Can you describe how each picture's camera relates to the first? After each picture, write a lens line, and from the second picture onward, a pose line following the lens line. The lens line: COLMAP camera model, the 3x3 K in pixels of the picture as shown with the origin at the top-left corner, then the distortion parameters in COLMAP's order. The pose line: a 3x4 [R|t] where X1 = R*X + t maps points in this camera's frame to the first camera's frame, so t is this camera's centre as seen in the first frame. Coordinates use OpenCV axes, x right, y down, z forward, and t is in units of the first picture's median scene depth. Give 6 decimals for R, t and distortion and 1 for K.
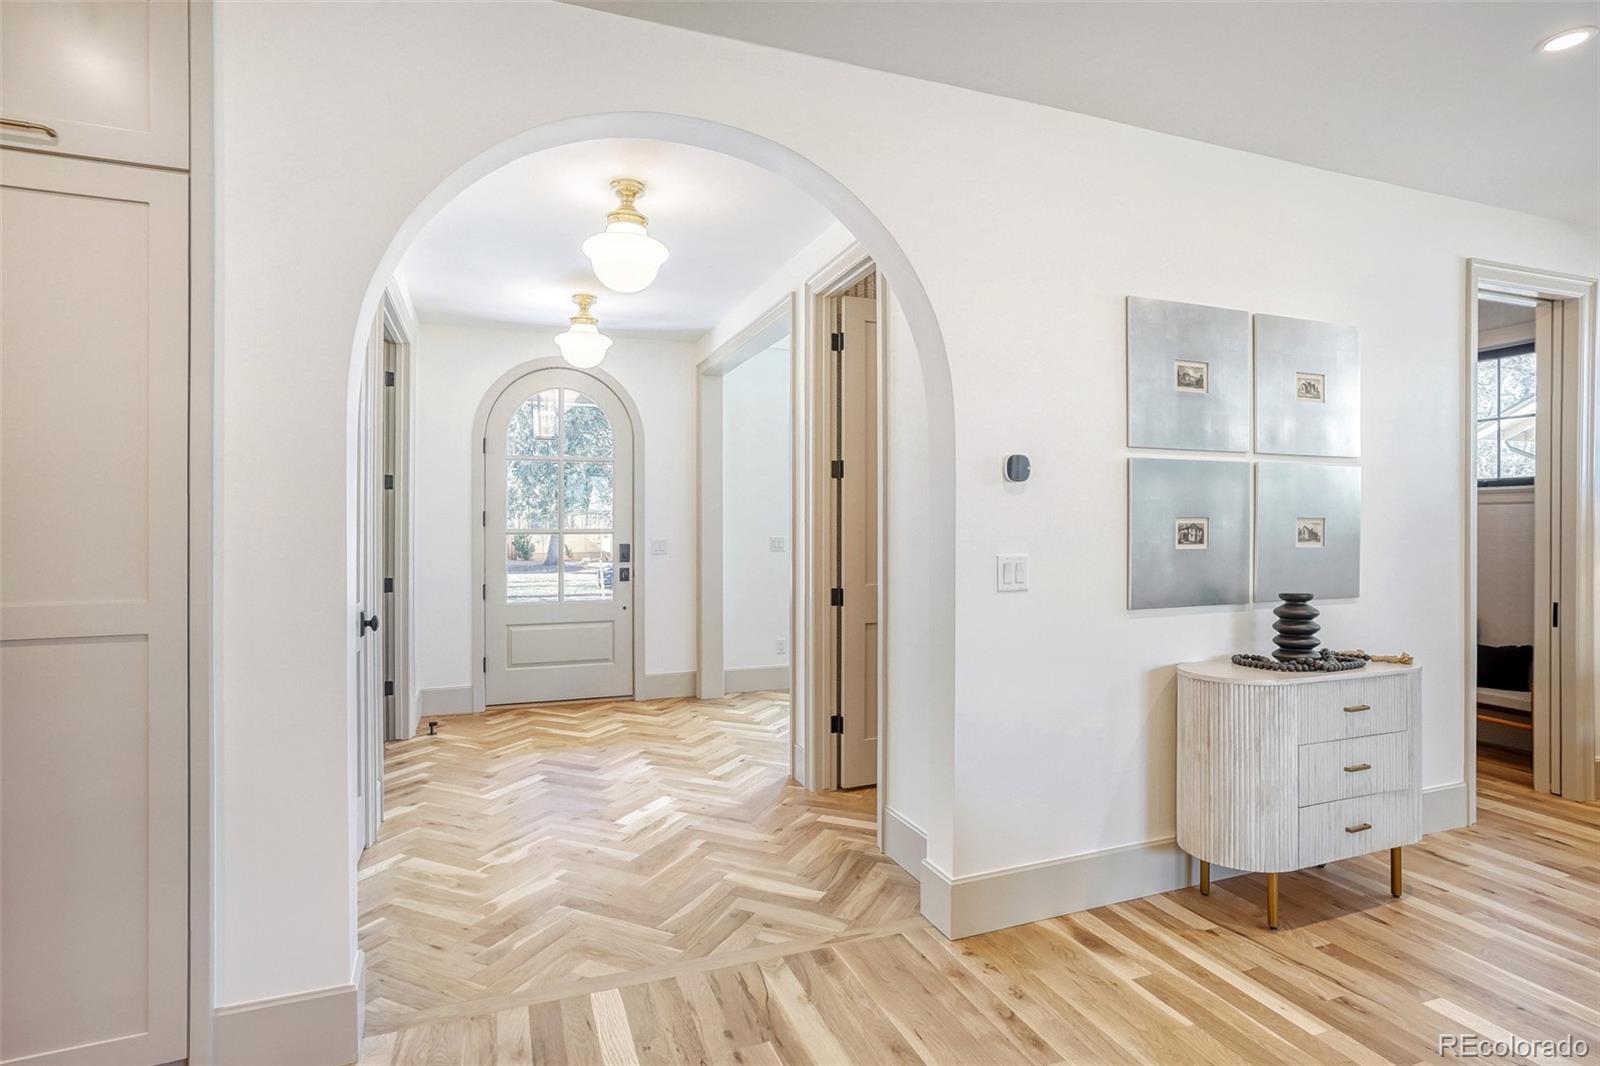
lens RADIAL K [[831.4, 0, 793.8], [0, 831.4, 524.5], [0, 0, 1]] dist [-0.030051, 0.023276]
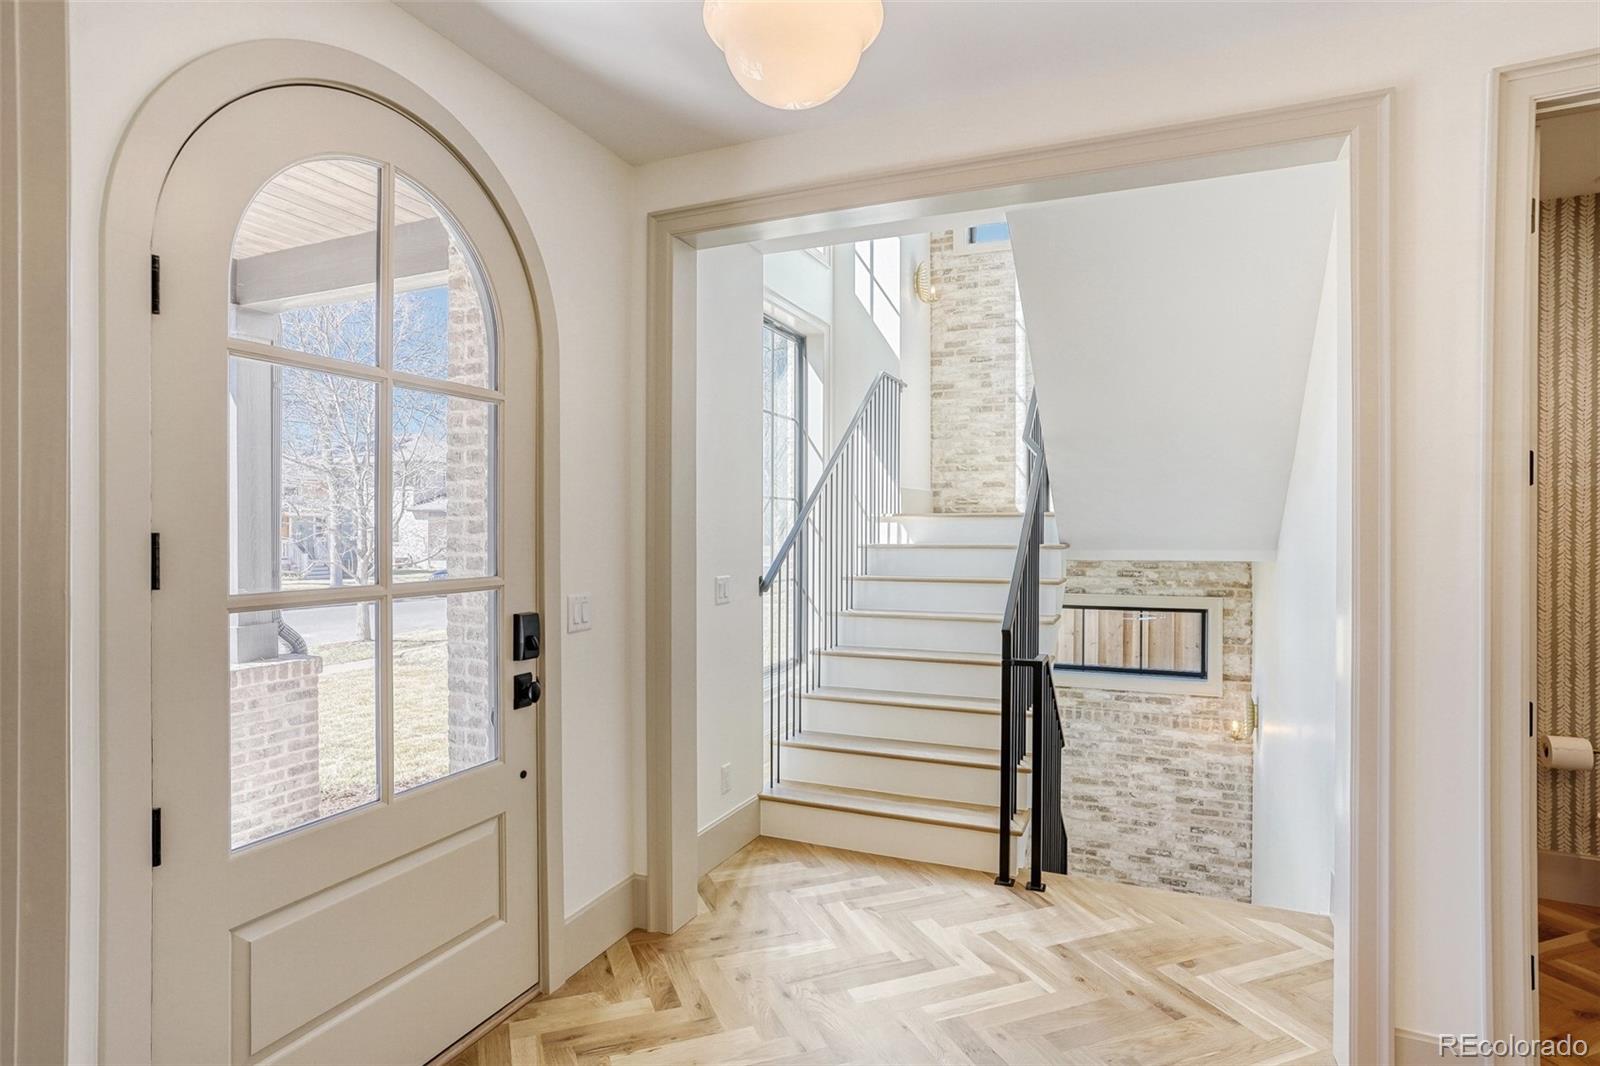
lens RADIAL K [[831.4, 0, 801.9], [0, 831.4, 528.3], [0, 0, 1]] dist [-0.030051, 0.023276]
pose [[0.684318, 0.001333, 0.729182, -0.404097], [-0.001034, 0.999999, -0.000858, -0.017271], [-0.729183, -0.000166, 0.684319, 0.640116]]
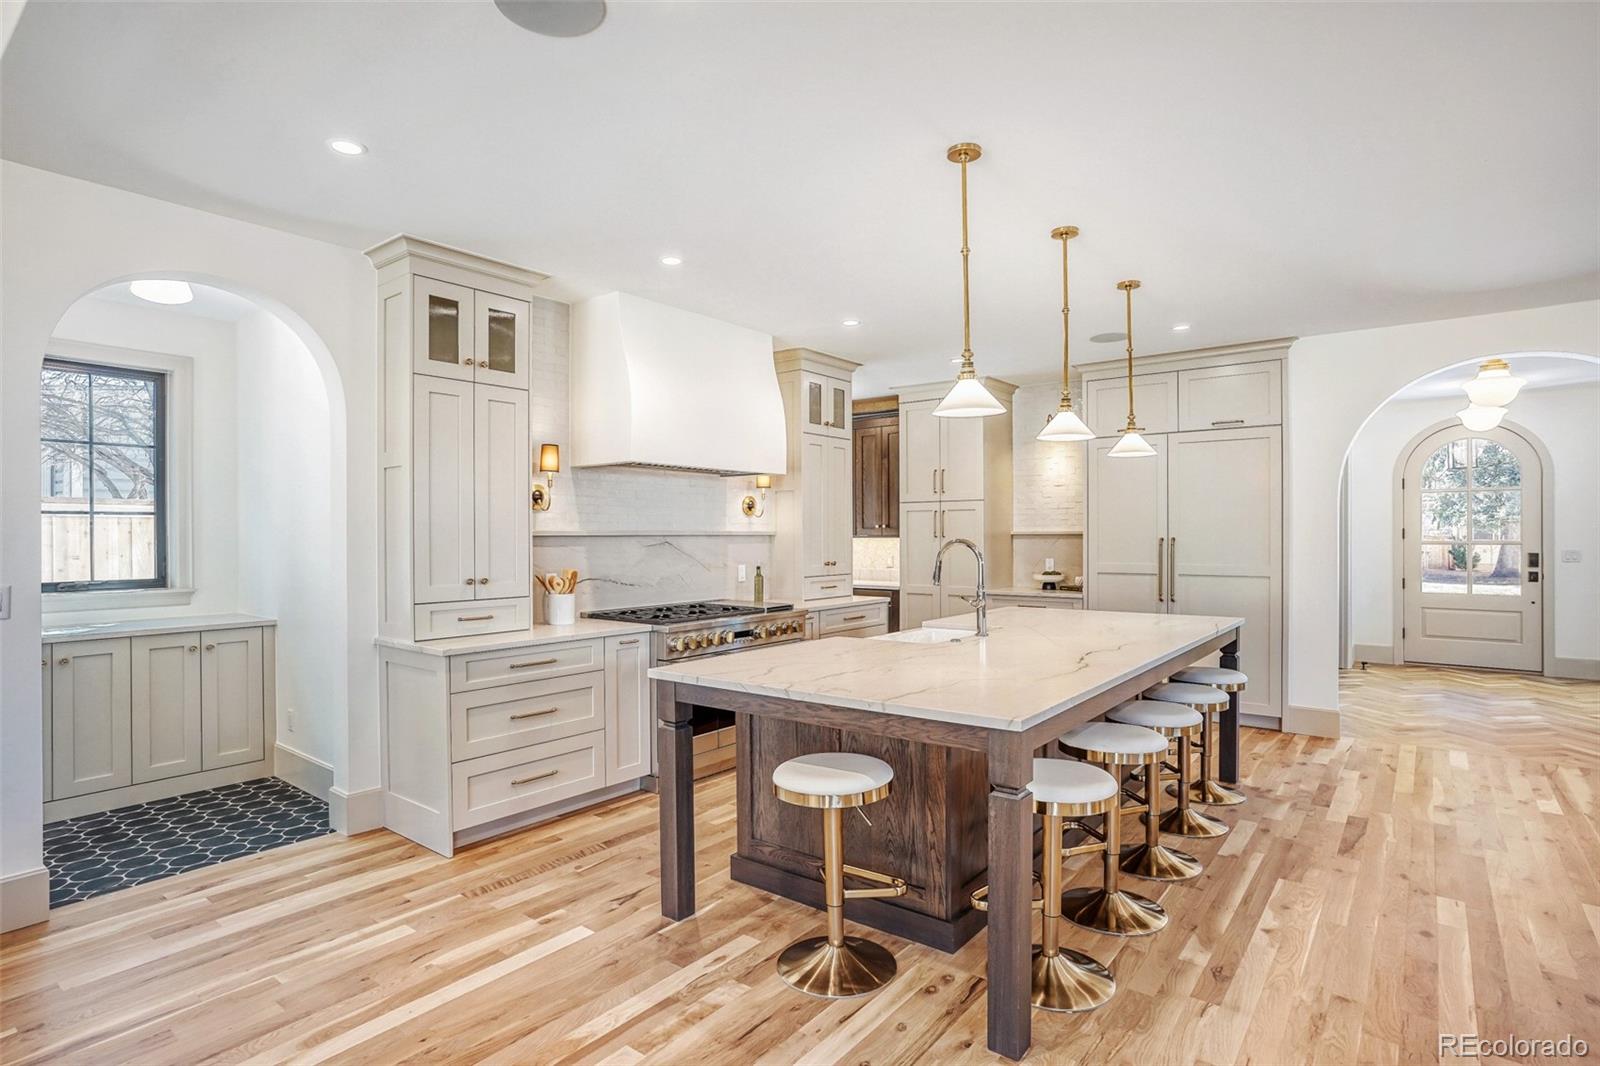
lens RADIAL K [[825.1, 0, 790.8], [0, 825.1, 528.0], [0, 0, 1]] dist [0.004002, 0.002735]
pose [[0.536983, -0.002493, -0.843589, 0.260620], [0.000373, 0.999996, -0.002717, -0.011878], [0.843593, 0.001144, 0.536982, -0.652064]]
